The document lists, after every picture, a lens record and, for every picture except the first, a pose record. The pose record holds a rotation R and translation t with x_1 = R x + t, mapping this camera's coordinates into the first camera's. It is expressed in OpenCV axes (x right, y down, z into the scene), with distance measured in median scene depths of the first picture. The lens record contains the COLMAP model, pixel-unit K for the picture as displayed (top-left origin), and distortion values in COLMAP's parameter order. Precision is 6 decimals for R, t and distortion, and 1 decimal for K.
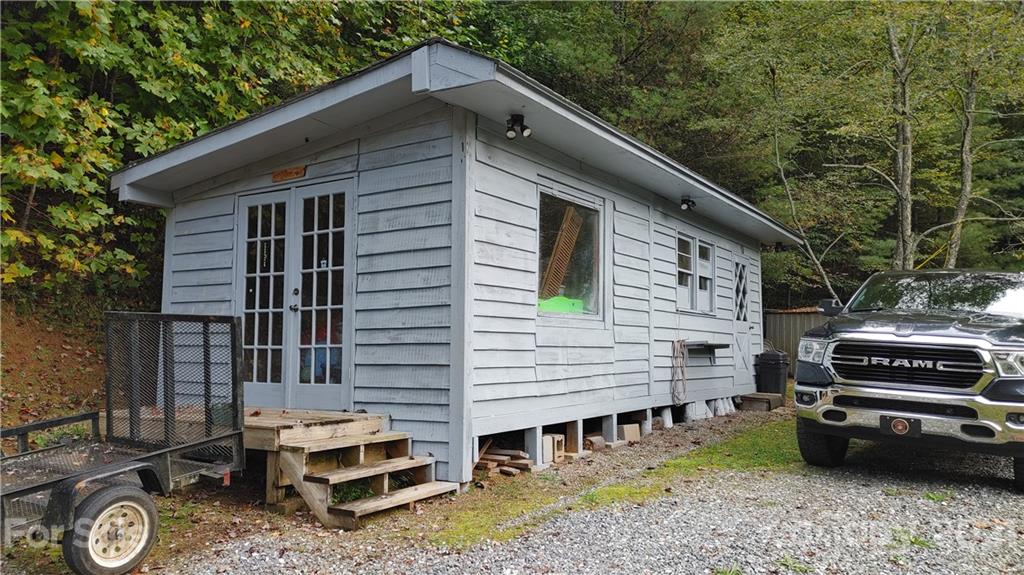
lens RADIAL K [[781.5, 0, 512.0], [0, 781.5, 287.5], [0, 0, 1]] dist [0.005230, 0.002122]
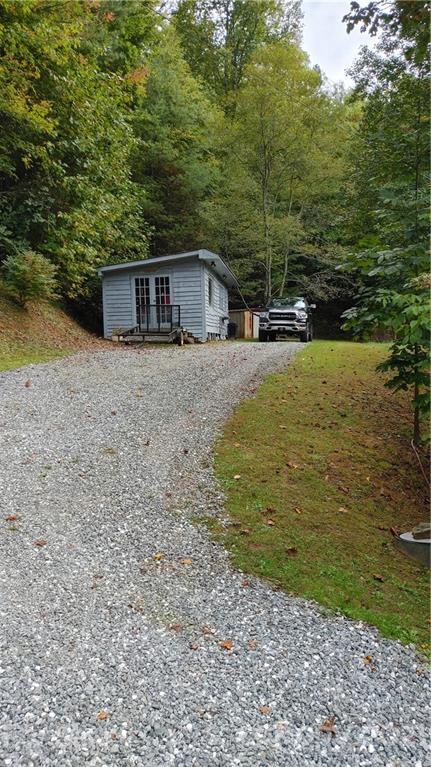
lens RADIAL K [[585.4, 0, 215.5], [0, 585.4, 383.5], [0, 0, 1]] dist [0.005230, 0.002122]
pose [[0.882763, -0.059131, 0.466082, -1.462767], [-0.006689, 0.990366, 0.138314, 0.007829], [-0.469771, -0.125216, 0.873863, -1.884757]]
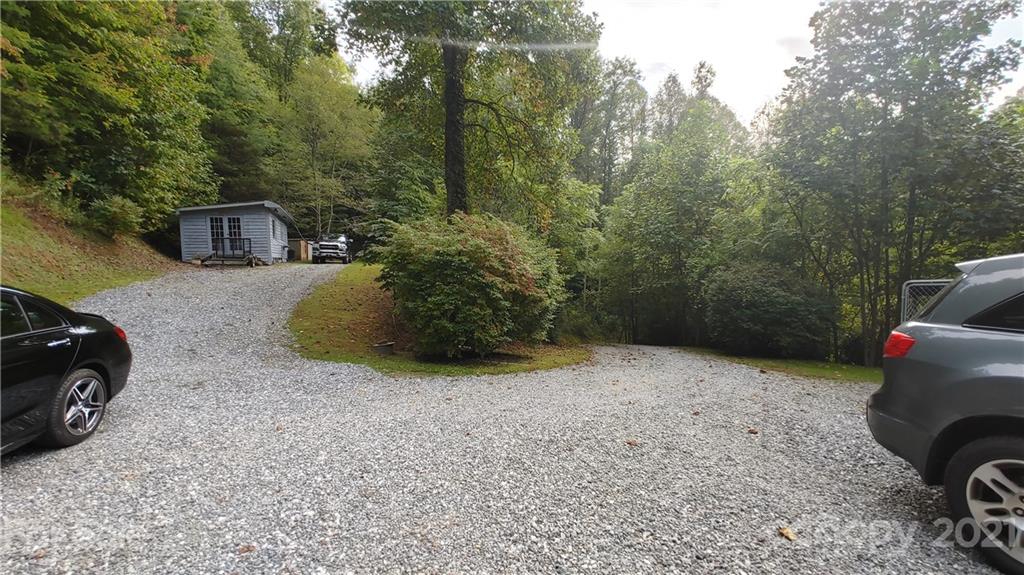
lens RADIAL K [[424.0, 0, 512.0], [0, 424.0, 287.5], [0, 0, 1]] dist [0.003907, 0.000649]
pose [[0.540874, -0.076473, 0.837620, -1.781521], [-0.041269, 0.992246, 0.117238, -0.059341], [-0.840091, -0.097979, 0.533524, -2.403827]]
